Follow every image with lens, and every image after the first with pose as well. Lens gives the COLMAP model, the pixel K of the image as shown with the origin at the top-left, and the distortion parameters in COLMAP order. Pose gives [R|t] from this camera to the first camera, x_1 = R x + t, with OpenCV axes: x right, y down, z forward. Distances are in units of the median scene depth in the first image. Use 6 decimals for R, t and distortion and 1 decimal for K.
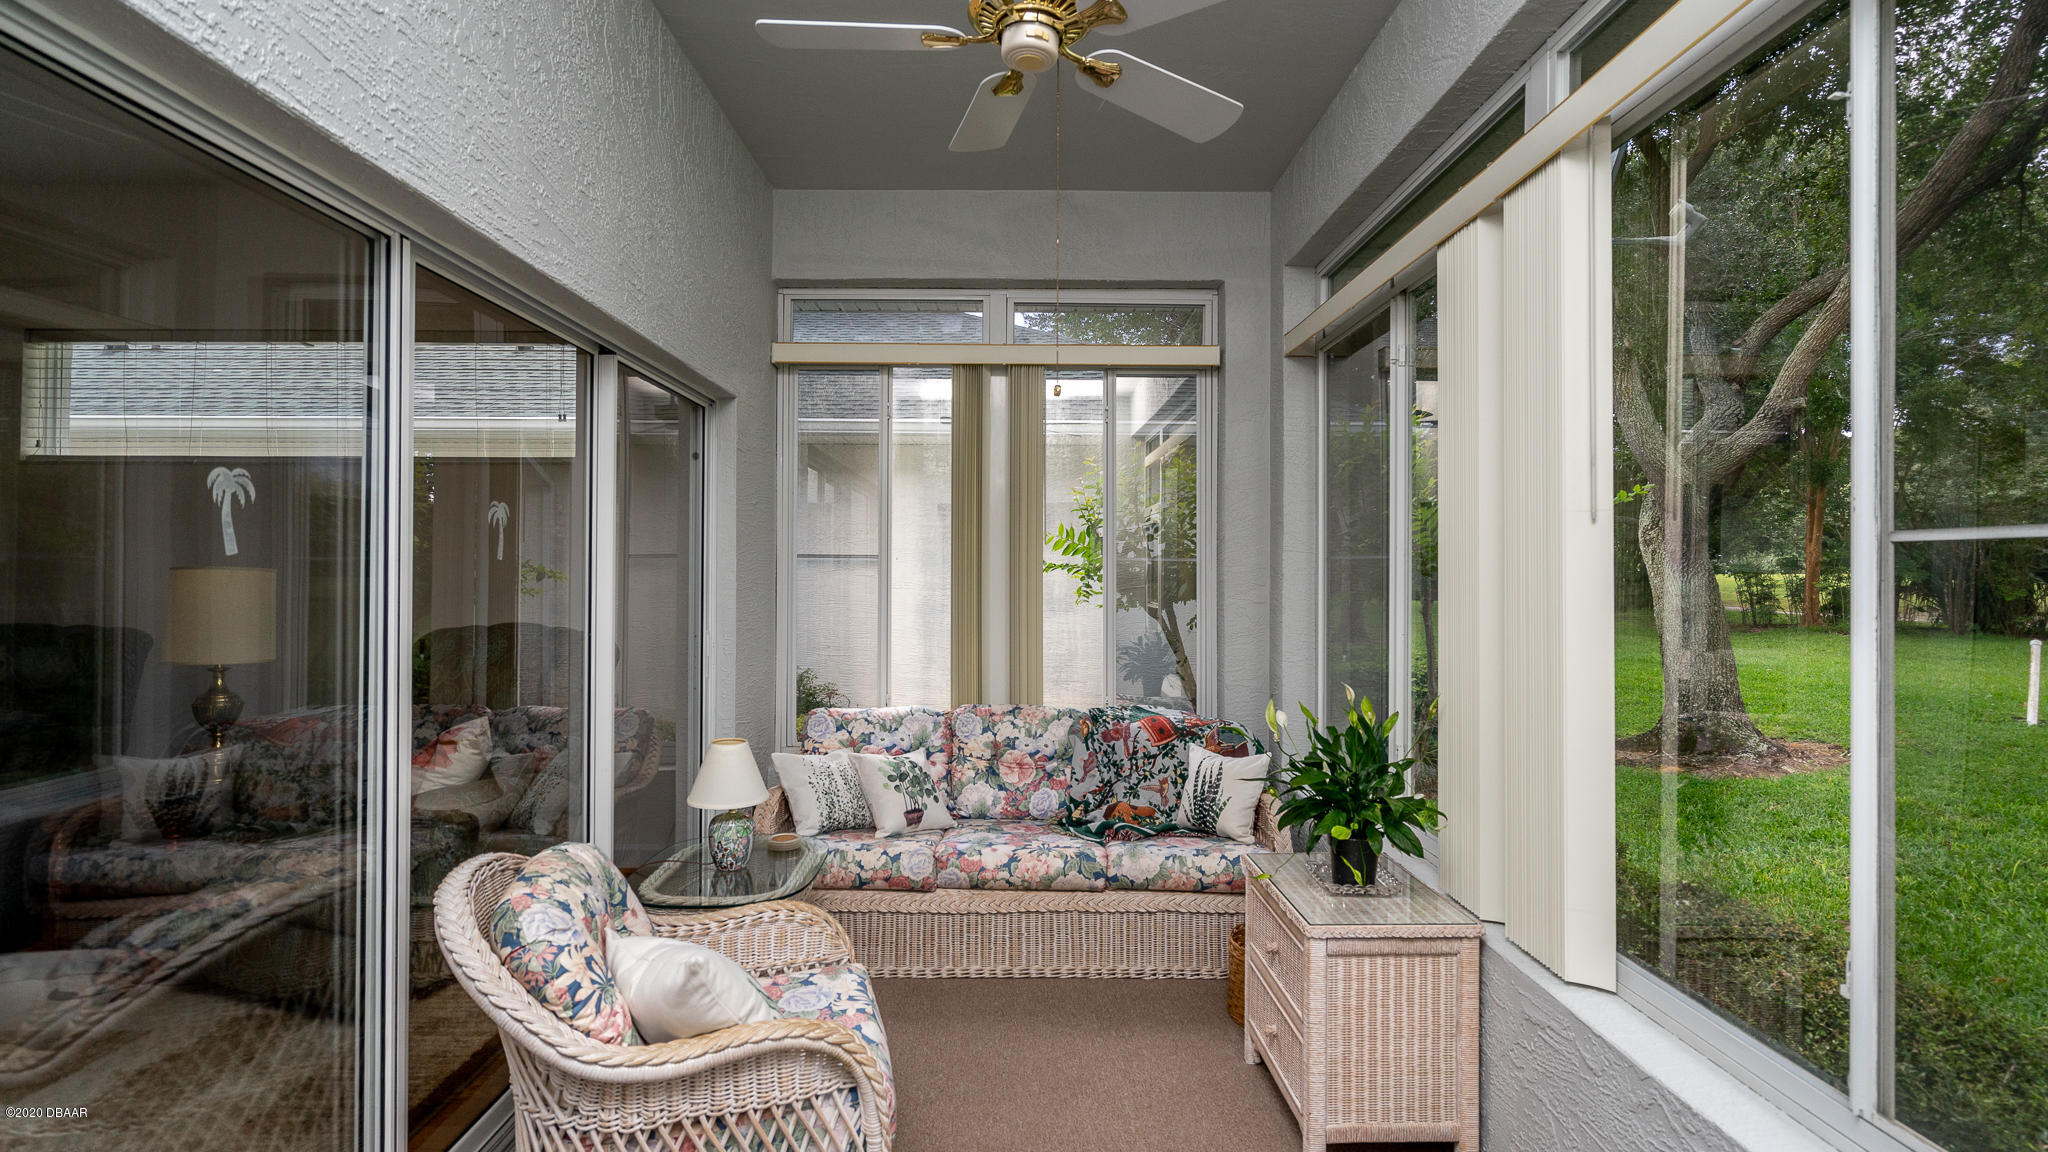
lens RADIAL K [[950.8, 0, 1037.9], [0, 950.8, 562.6], [0, 0, 1]] dist [-0.001218, 0.000615]
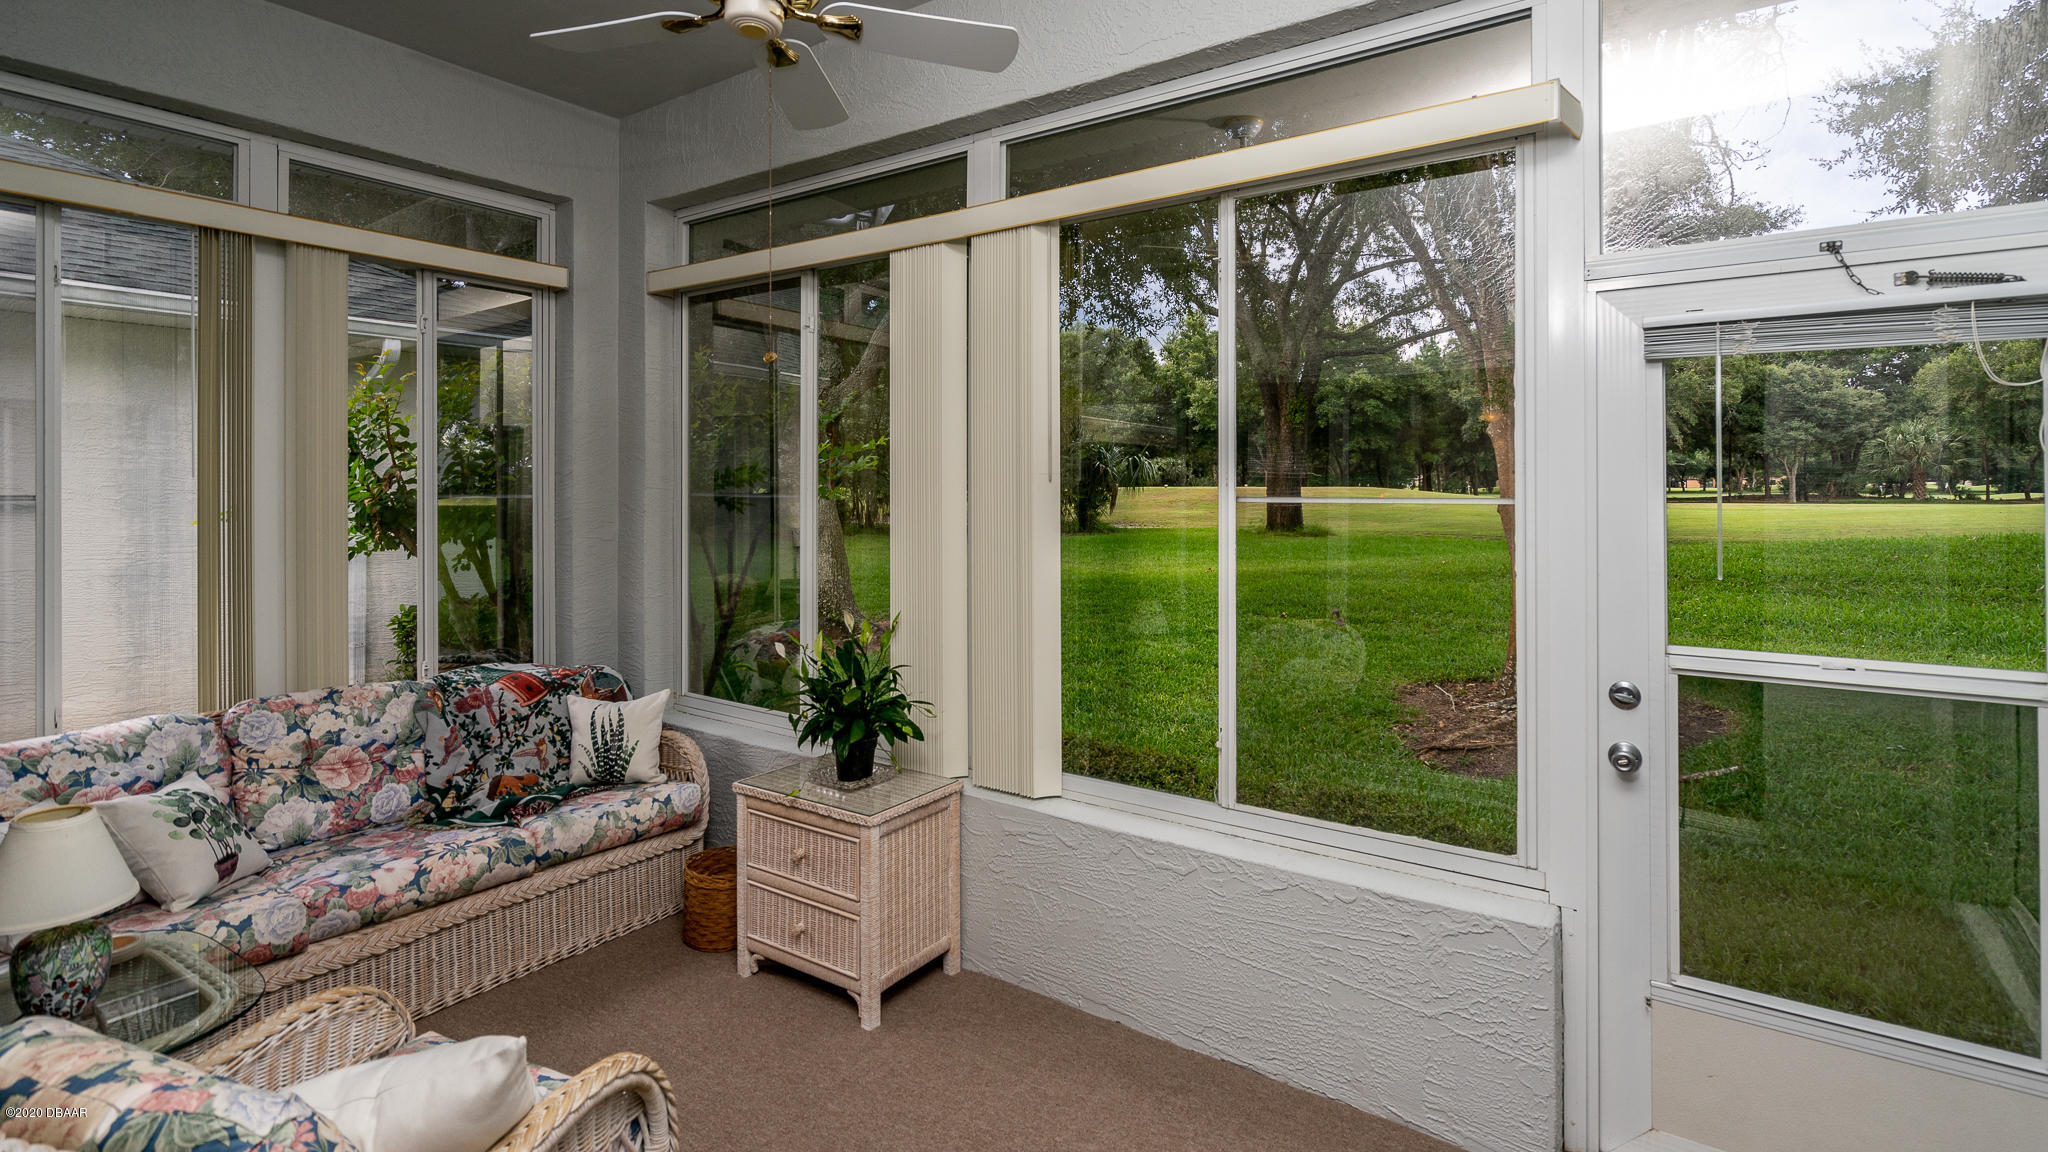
lens RADIAL K [[959.0, 0, 1043.9], [0, 959.0, 475.1], [0, 0, 1]] dist [-0.014958, 0.008547]
pose [[0.579287, 0.003717, 0.815115, -0.340915], [-0.002725, 0.999993, -0.002624, -0.025391], [-0.815119, -0.000701, 0.579293, 0.079673]]
